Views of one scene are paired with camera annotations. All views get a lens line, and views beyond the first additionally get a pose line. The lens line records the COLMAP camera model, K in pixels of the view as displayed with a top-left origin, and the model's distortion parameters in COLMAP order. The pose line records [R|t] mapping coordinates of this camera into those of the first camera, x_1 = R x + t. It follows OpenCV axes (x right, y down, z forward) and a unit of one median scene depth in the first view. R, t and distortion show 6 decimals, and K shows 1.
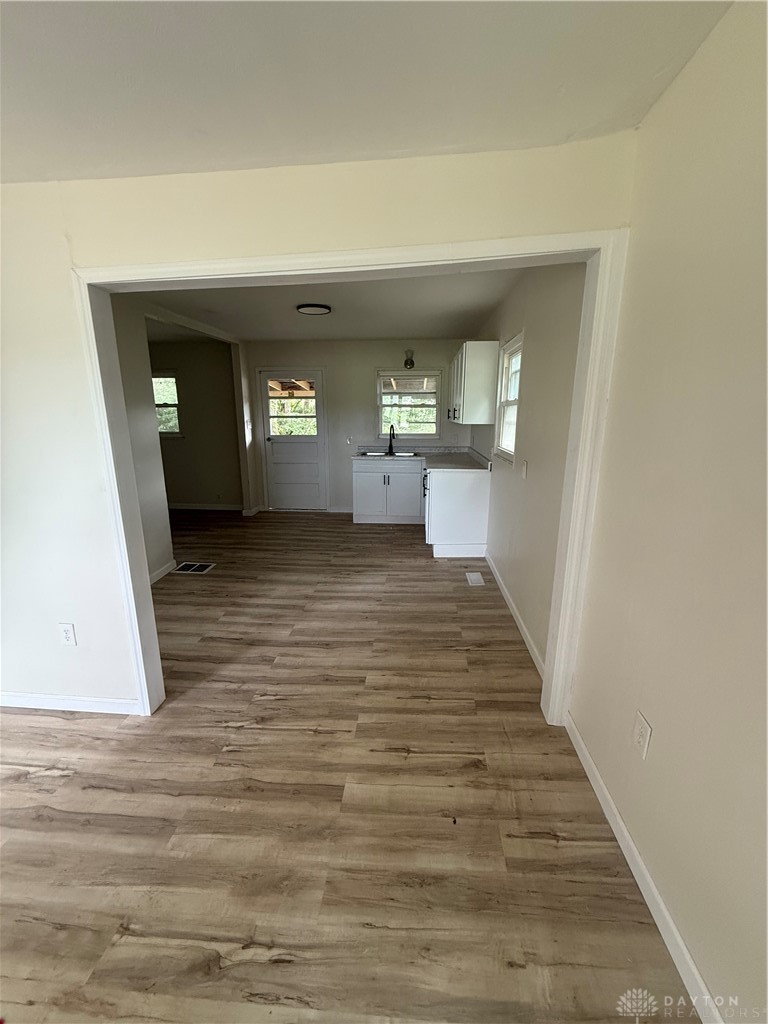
lens RADIAL K [[408.4, 0, 384.0], [0, 408.4, 512.0], [0, 0, 1]] dist [0.000854, 0.000174]
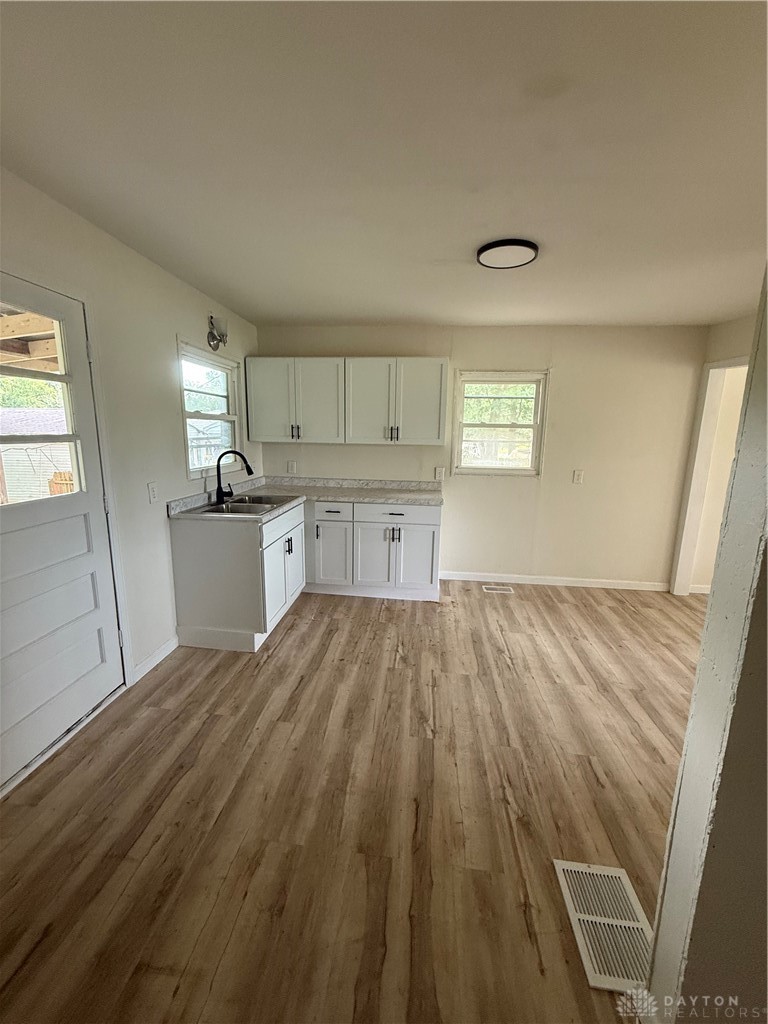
lens RADIAL K [[408.4, 0, 384.0], [0, 408.4, 512.0], [0, 0, 1]] dist [0.000854, 0.000174]
pose [[0.015875, -0.189973, 0.981661, -0.778962], [0.216597, 0.959126, 0.182109, -0.284568], [-0.976132, 0.209733, 0.056374, 1.179322]]
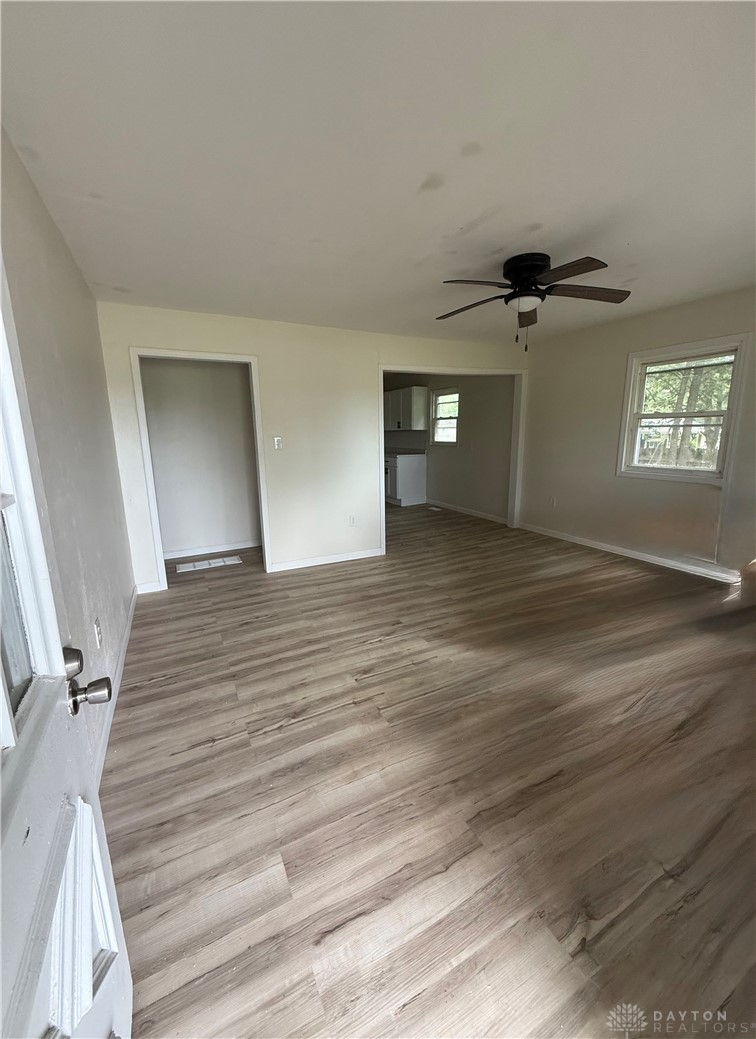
lens RADIAL K [[422.5, 0, 378.0], [0, 422.5, 519.5], [0, 0, 1]] dist [-0.000652, -0.000063]
pose [[0.855272, -0.116958, 0.504807, -1.016634], [0.134026, 0.990975, 0.002523, 0.170687], [-0.500546, 0.065500, 0.863229, -0.582726]]
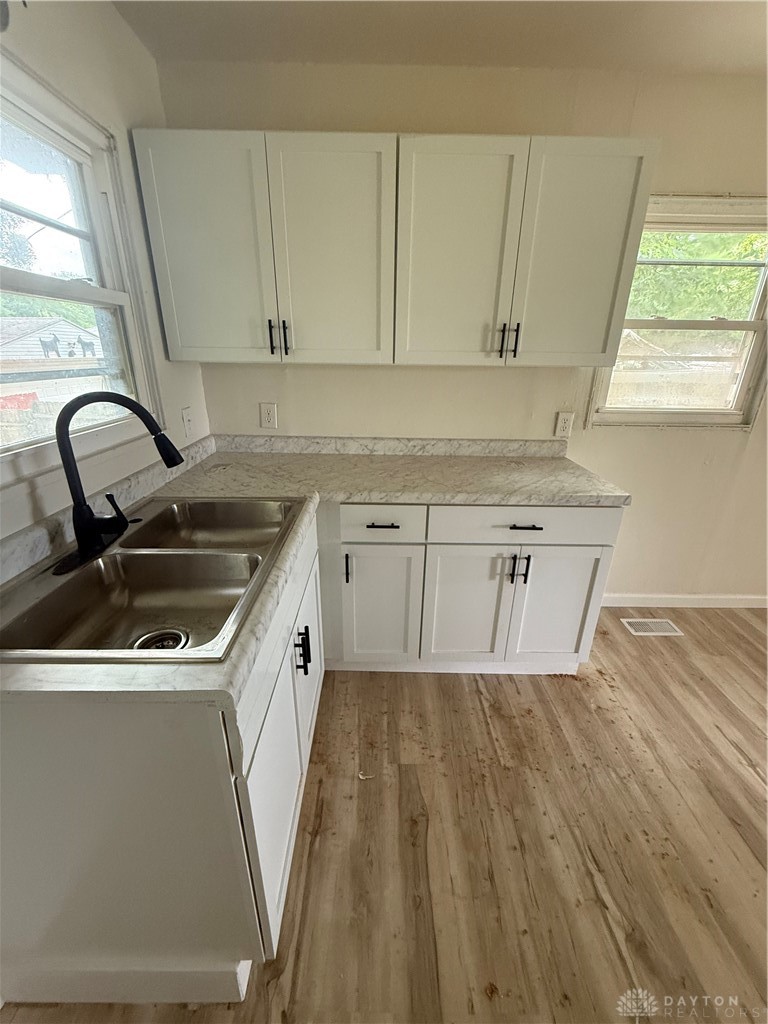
lens RADIAL K [[411.2, 0, 384.0], [0, 411.2, 512.0], [0, 0, 1]] dist [0.001107, 0.000032]
pose [[-0.092077, -0.362694, 0.927348, -0.246745], [0.220028, 0.900873, 0.374186, -0.309176], [-0.971138, 0.238496, -0.003147, 1.342434]]
